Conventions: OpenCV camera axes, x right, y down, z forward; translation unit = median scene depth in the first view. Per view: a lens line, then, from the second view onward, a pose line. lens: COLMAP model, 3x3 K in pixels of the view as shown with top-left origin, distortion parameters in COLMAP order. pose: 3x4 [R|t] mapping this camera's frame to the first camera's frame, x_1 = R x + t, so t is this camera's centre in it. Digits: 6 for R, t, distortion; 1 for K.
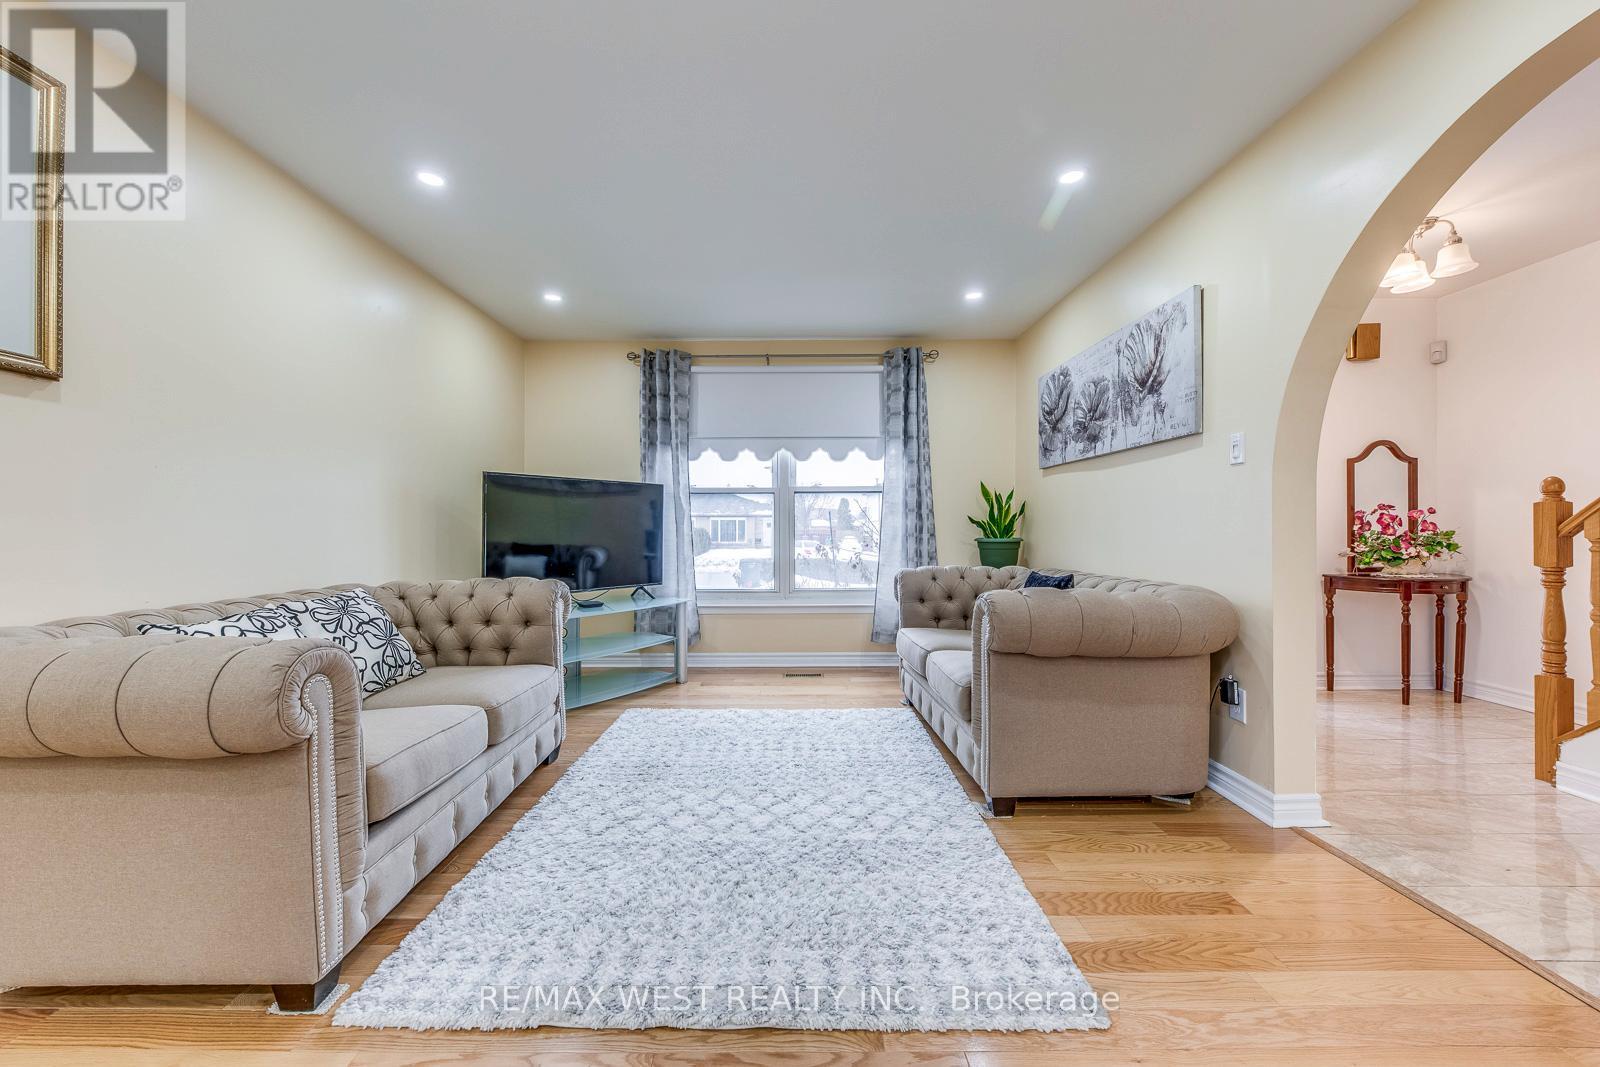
lens RADIAL K [[599.3, 0, 790.3], [0, 599.3, 526.5], [0, 0, 1]] dist [0.014969, -0.006352]
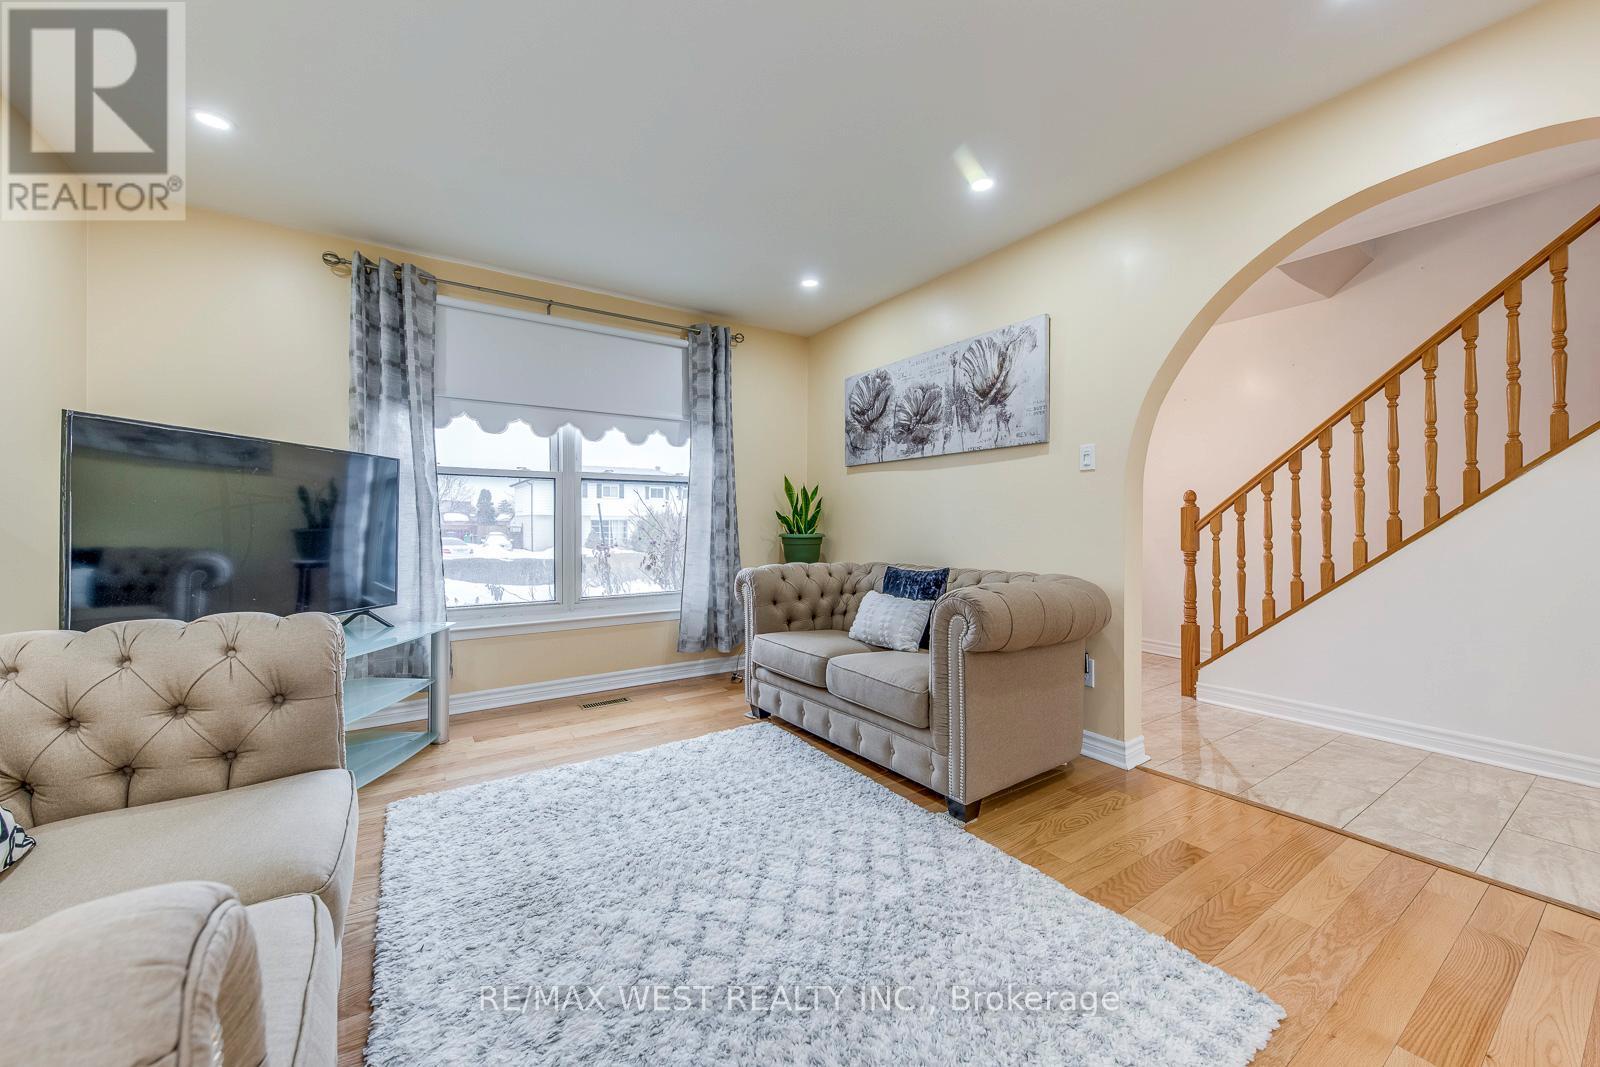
lens RADIAL K [[598.5, 0, 804.4], [0, 598.5, 525.6], [0, 0, 1]] dist [0.015148, -0.006323]
pose [[0.835003, 0.000591, 0.550245, -0.228167], [-0.004061, 0.999979, 0.005088, 0.000758], [-0.550231, -0.006483, 0.834987, 0.193419]]
